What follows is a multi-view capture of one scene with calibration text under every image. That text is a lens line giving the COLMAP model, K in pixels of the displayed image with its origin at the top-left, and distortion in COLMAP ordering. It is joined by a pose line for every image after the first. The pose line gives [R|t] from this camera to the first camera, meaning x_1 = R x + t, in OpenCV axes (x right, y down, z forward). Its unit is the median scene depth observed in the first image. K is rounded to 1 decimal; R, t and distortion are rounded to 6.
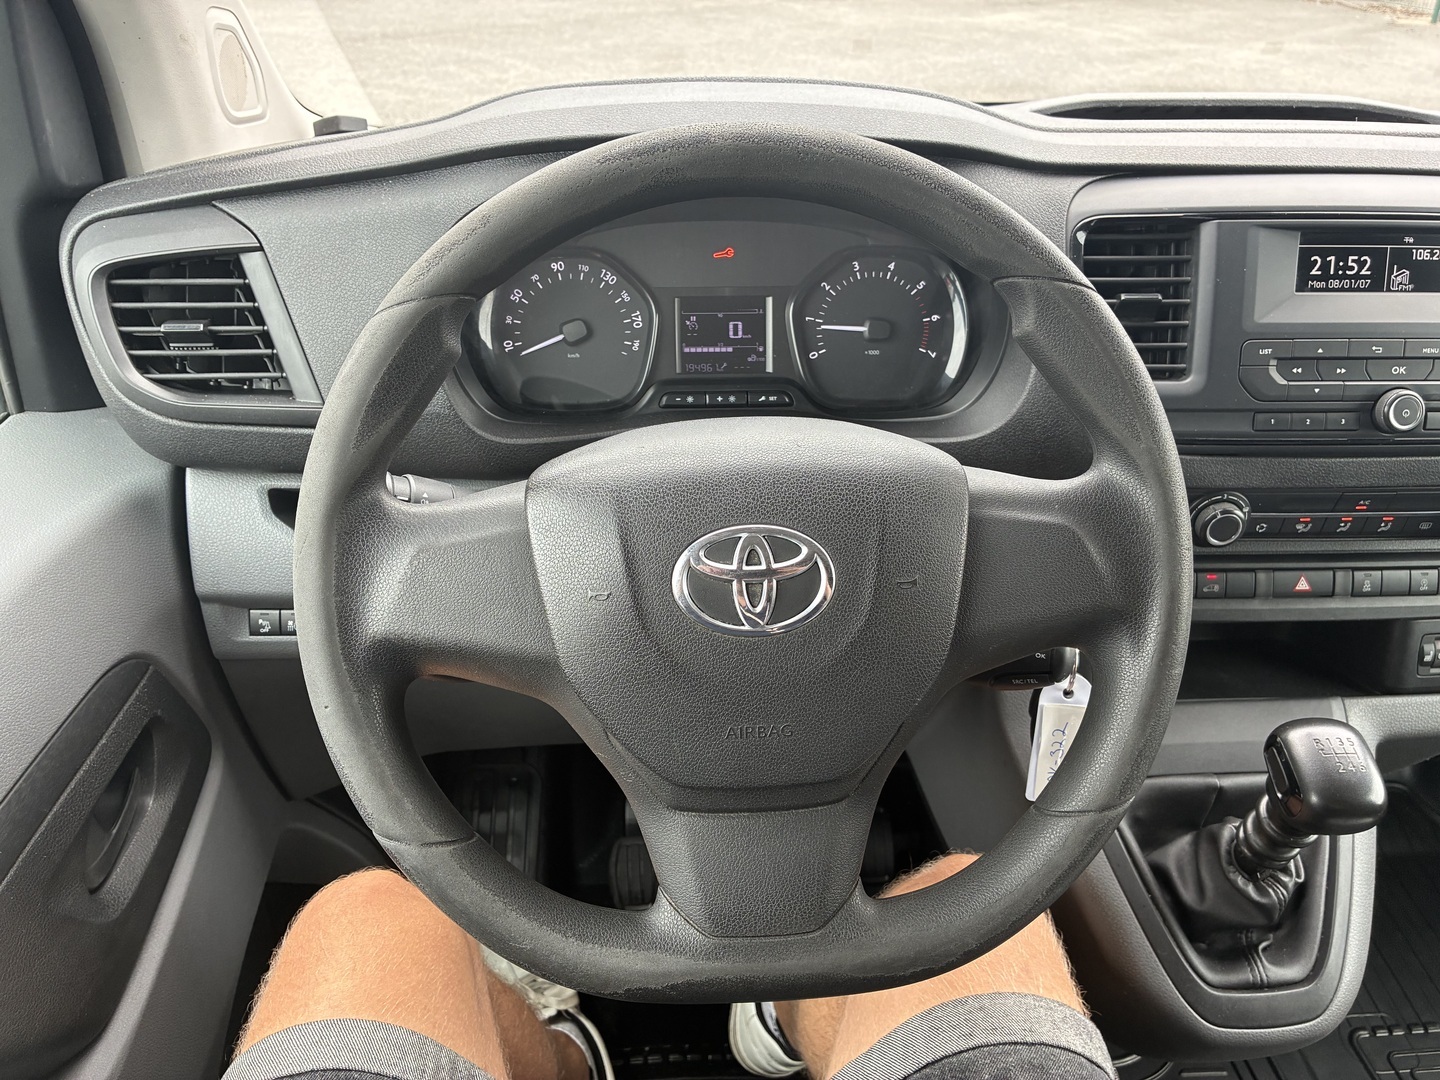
lens RADIAL K [[1071.2, 0, 723.6], [0, 1071.2, 551.1], [0, 0, 1]] dist [0.005590, -0.008632]
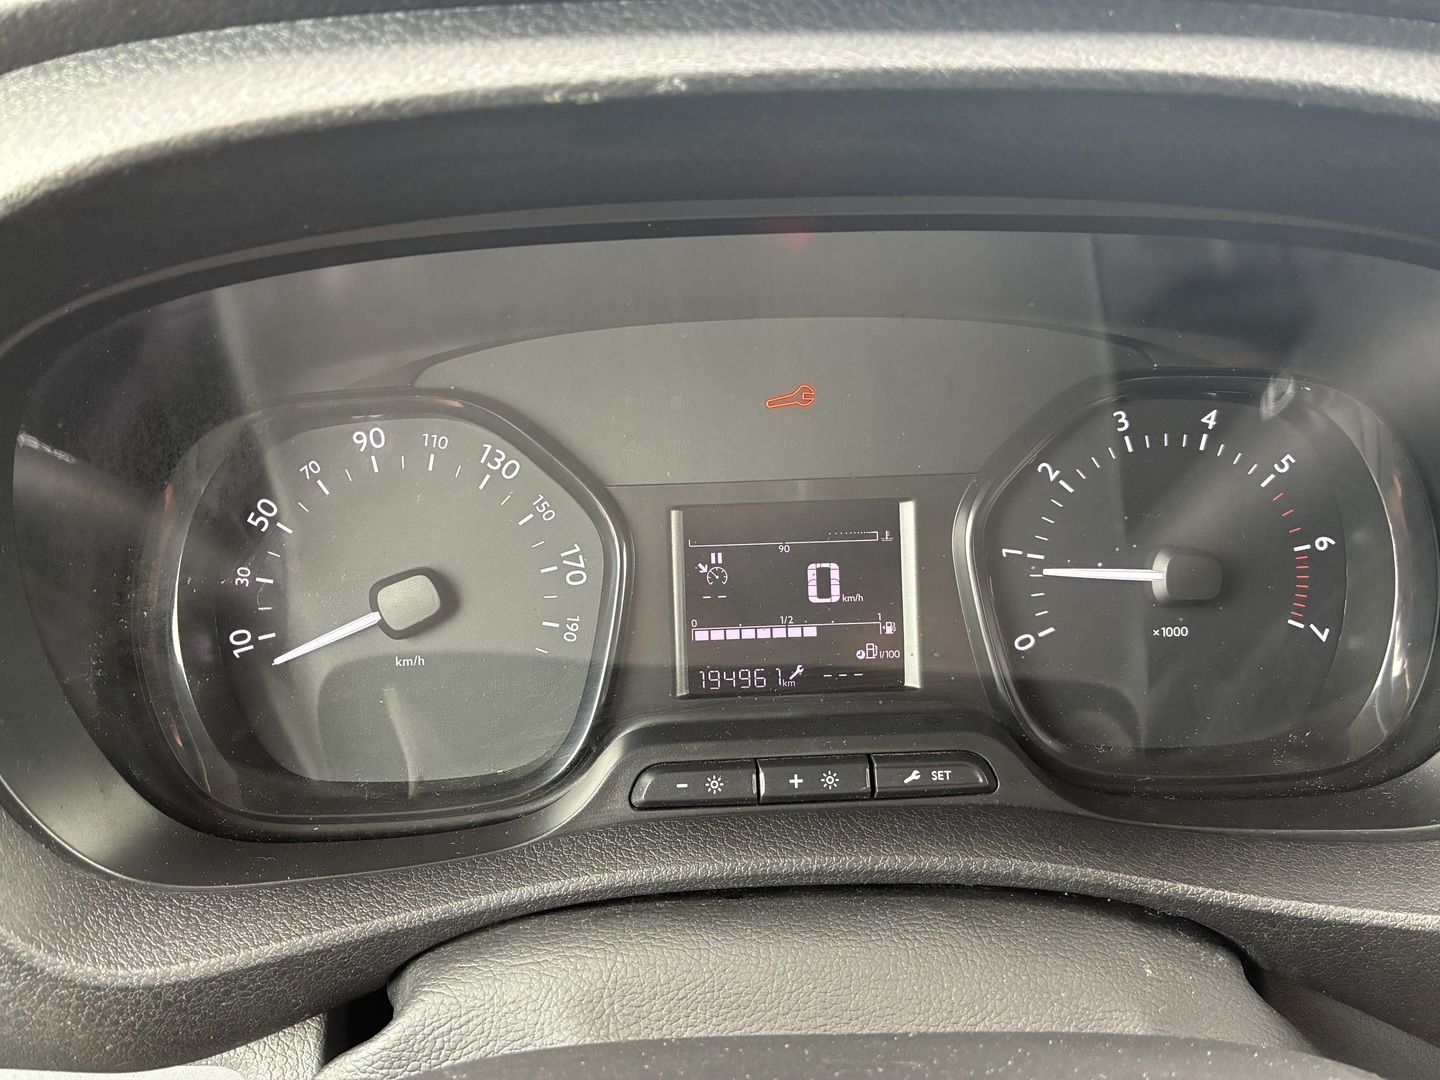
lens RADIAL K [[1071.2, 0, 718.5], [0, 1071.2, 534.1], [0, 0, 1]] dist [0.005590, -0.008632]
pose [[0.999754, -0.022151, -0.000660, -0.027457], [0.021787, 0.987898, -0.153567, -0.165263], [0.004054, 0.153515, 0.988138, 0.607392]]
